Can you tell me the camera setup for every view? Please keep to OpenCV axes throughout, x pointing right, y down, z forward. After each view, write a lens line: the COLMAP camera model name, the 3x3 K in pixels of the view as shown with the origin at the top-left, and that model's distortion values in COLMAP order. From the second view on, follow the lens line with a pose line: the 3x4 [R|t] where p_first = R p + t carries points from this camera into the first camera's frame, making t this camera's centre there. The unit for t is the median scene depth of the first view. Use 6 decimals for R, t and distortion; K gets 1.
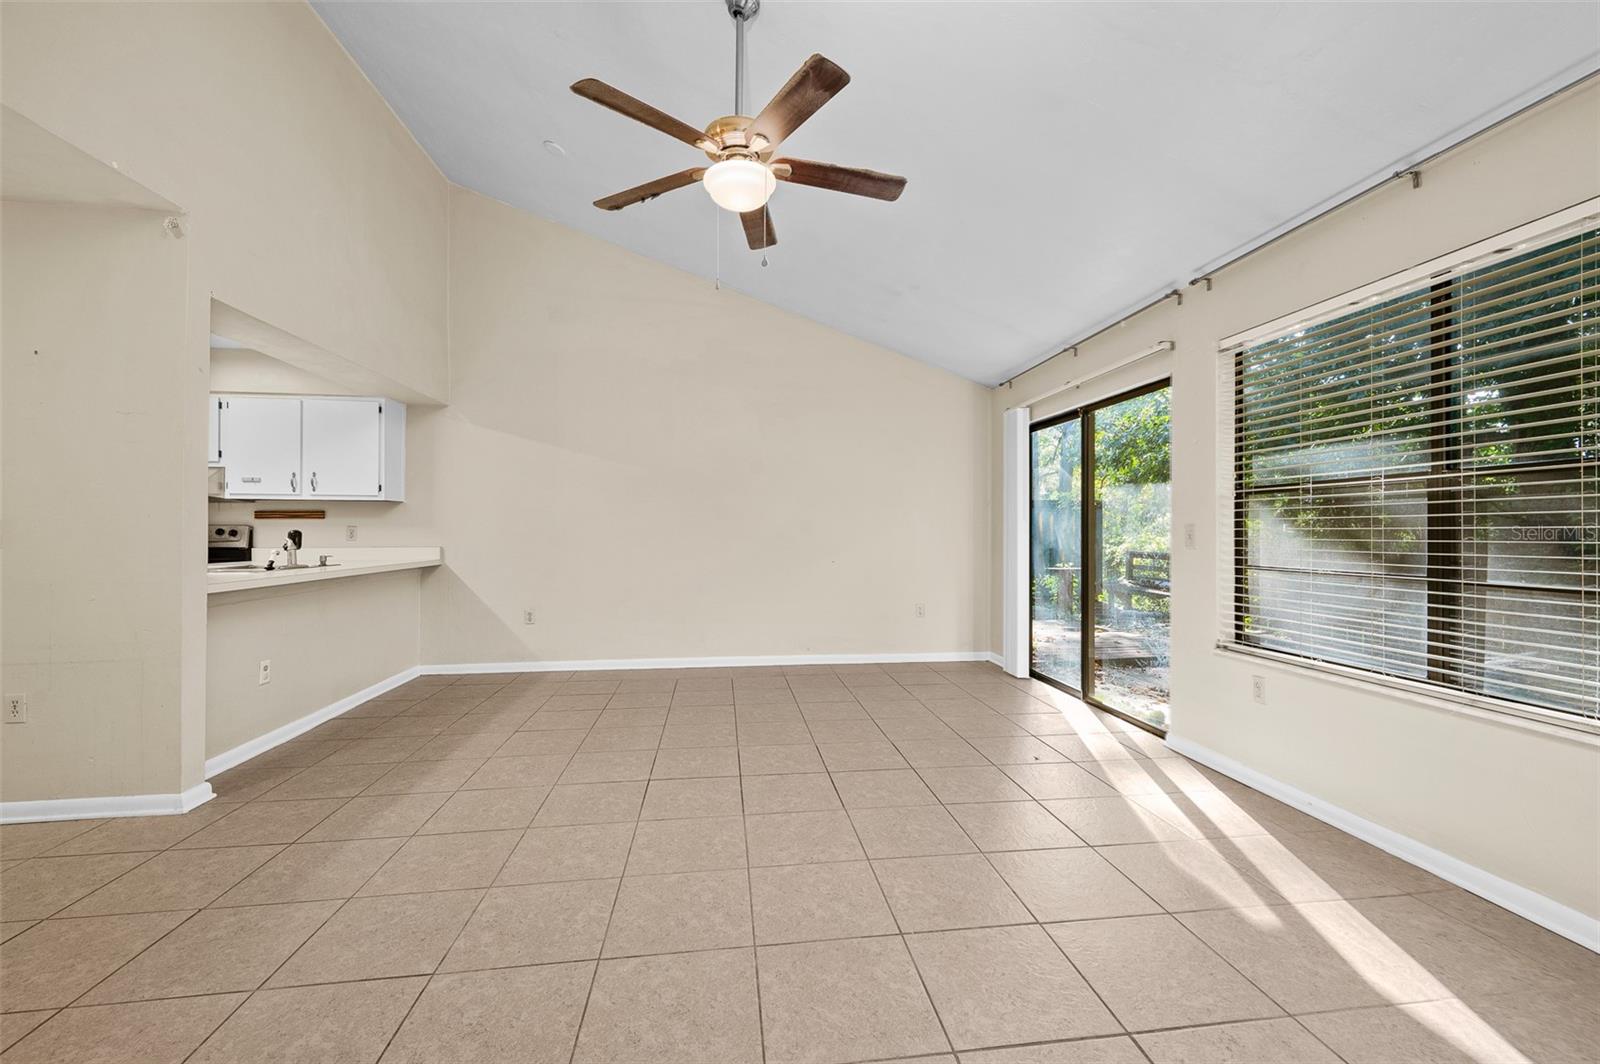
lens RADIAL K [[642.6, 0, 816.9], [0, 642.6, 529.8], [0, 0, 1]] dist [-0.002216, 0.000715]
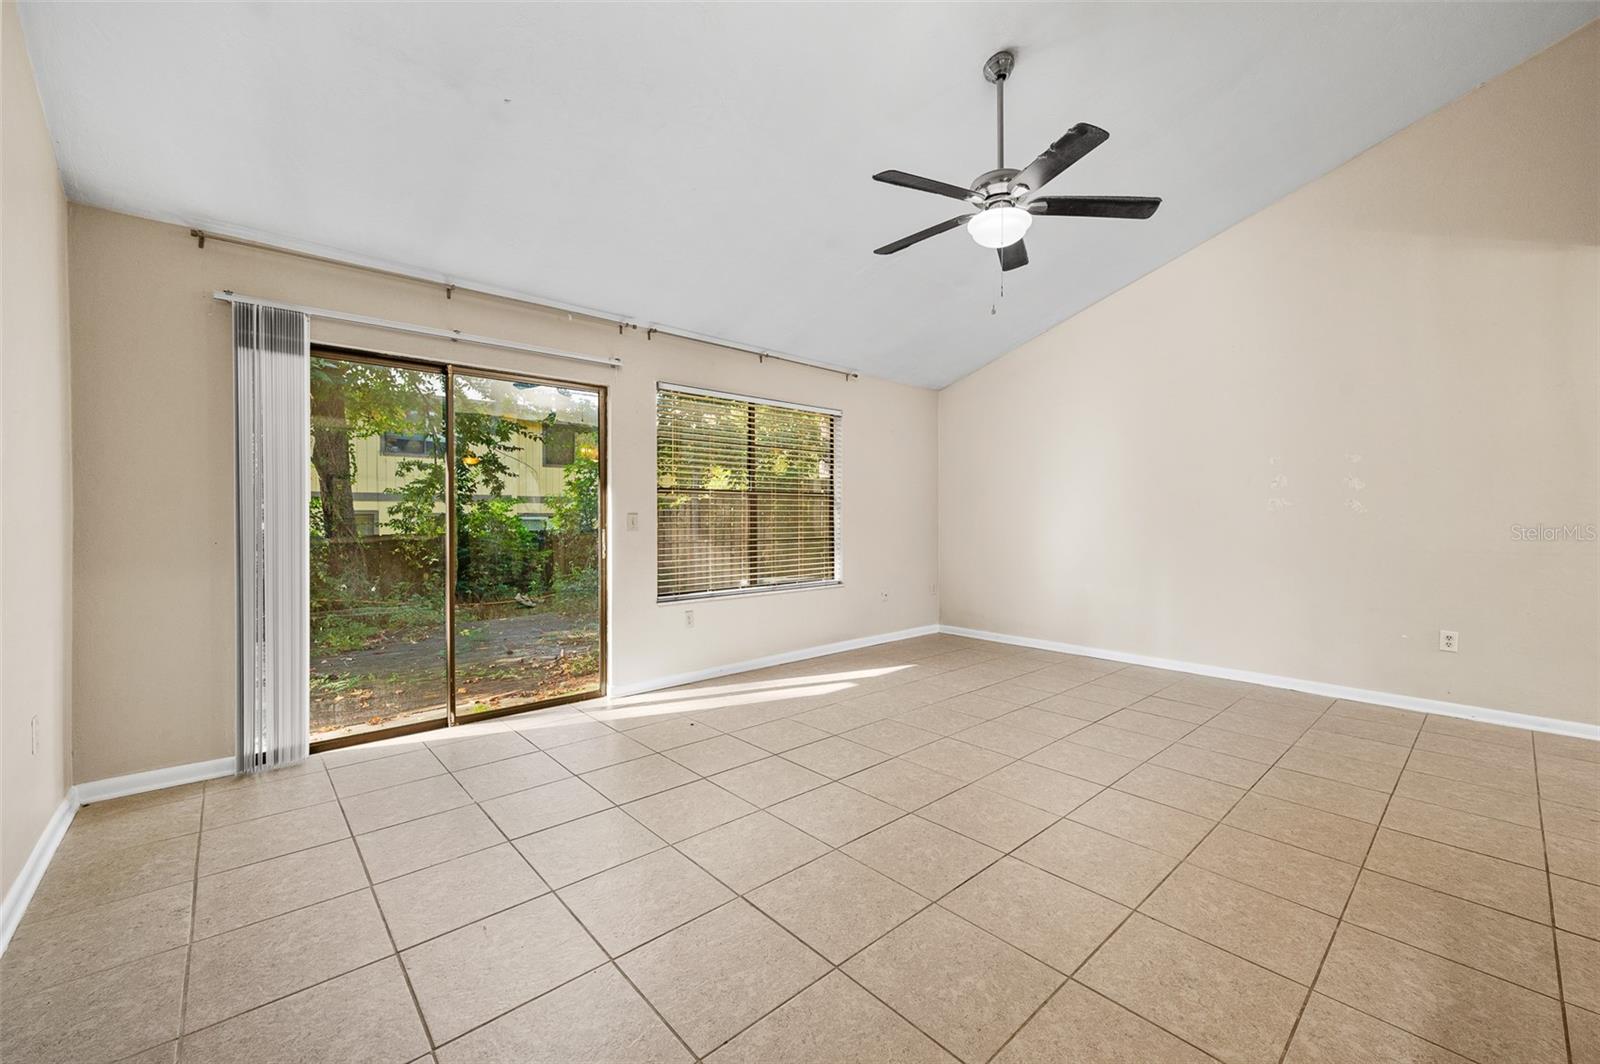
lens RADIAL K [[642.6, 0, 794.8], [0, 642.6, 522.7], [0, 0, 1]] dist [-0.002216, 0.000715]
pose [[-0.546504, -0.006816, 0.837429, -0.672300], [-0.002788, 0.999976, 0.006320, -0.004240], [-0.837452, 0.001118, -0.546510, 1.451502]]
